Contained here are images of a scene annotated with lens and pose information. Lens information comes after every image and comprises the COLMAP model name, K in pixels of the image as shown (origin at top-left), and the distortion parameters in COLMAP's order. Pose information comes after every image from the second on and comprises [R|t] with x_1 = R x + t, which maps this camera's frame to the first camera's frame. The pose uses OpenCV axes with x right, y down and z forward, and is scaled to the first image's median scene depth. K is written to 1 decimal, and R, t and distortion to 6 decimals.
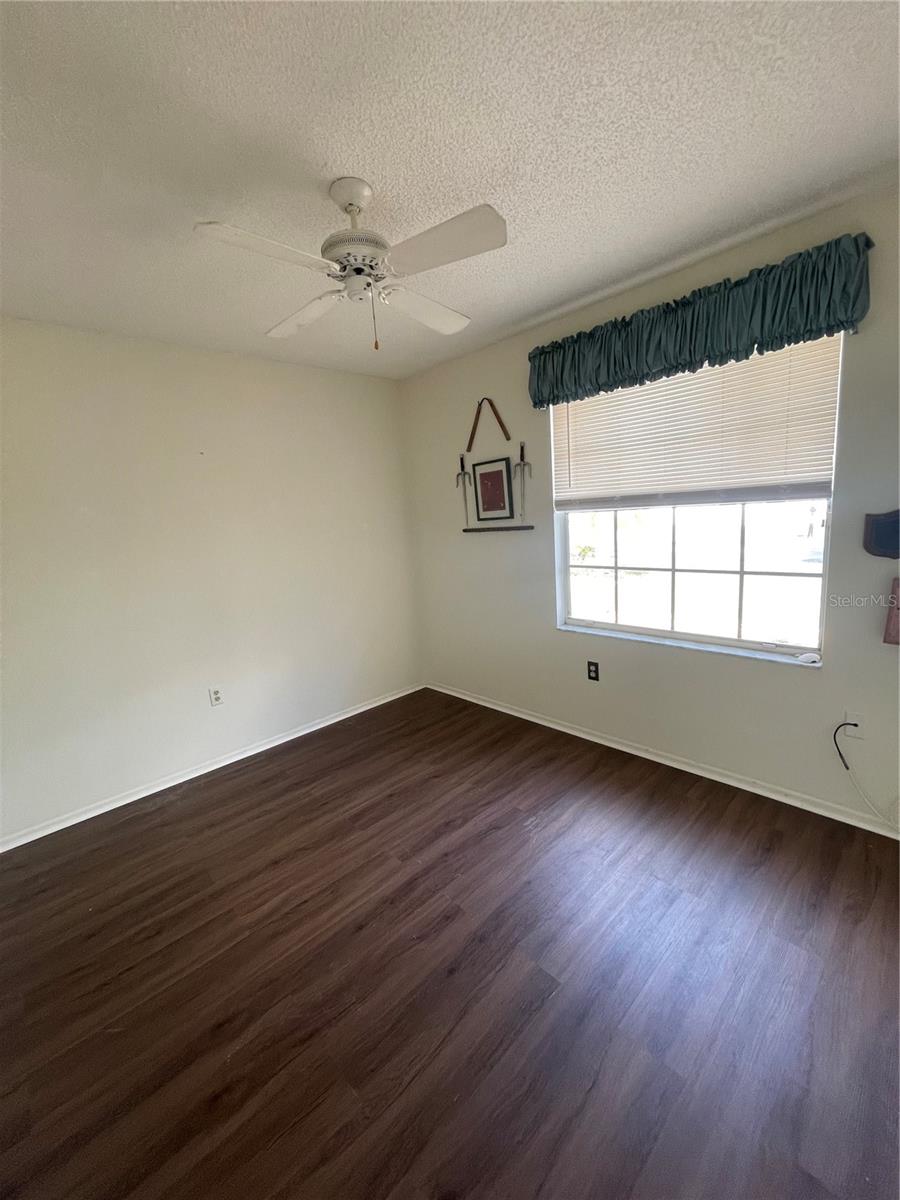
lens RADIAL K [[485.9, 0, 441.9], [0, 485.9, 600.3], [0, 0, 1]] dist [0.003698, 0.000783]
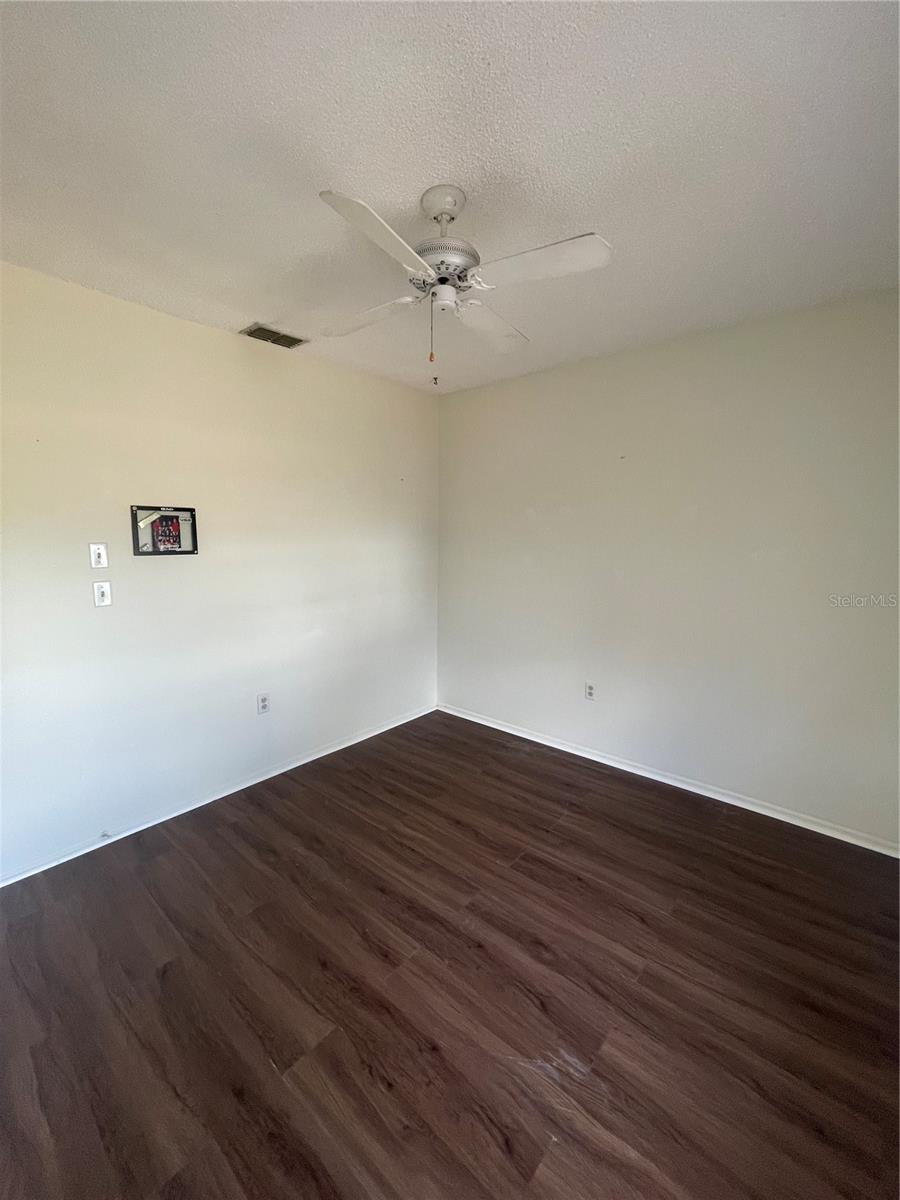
lens RADIAL K [[485.9, 0, 442.0], [0, 485.9, 600.7], [0, 0, 1]] dist [0.003698, 0.000783]
pose [[0.107400, 0.215860, -0.970500, 0.549735], [-0.184696, 0.963486, 0.193861, -0.155298], [0.976910, 0.158426, 0.143347, 0.588542]]
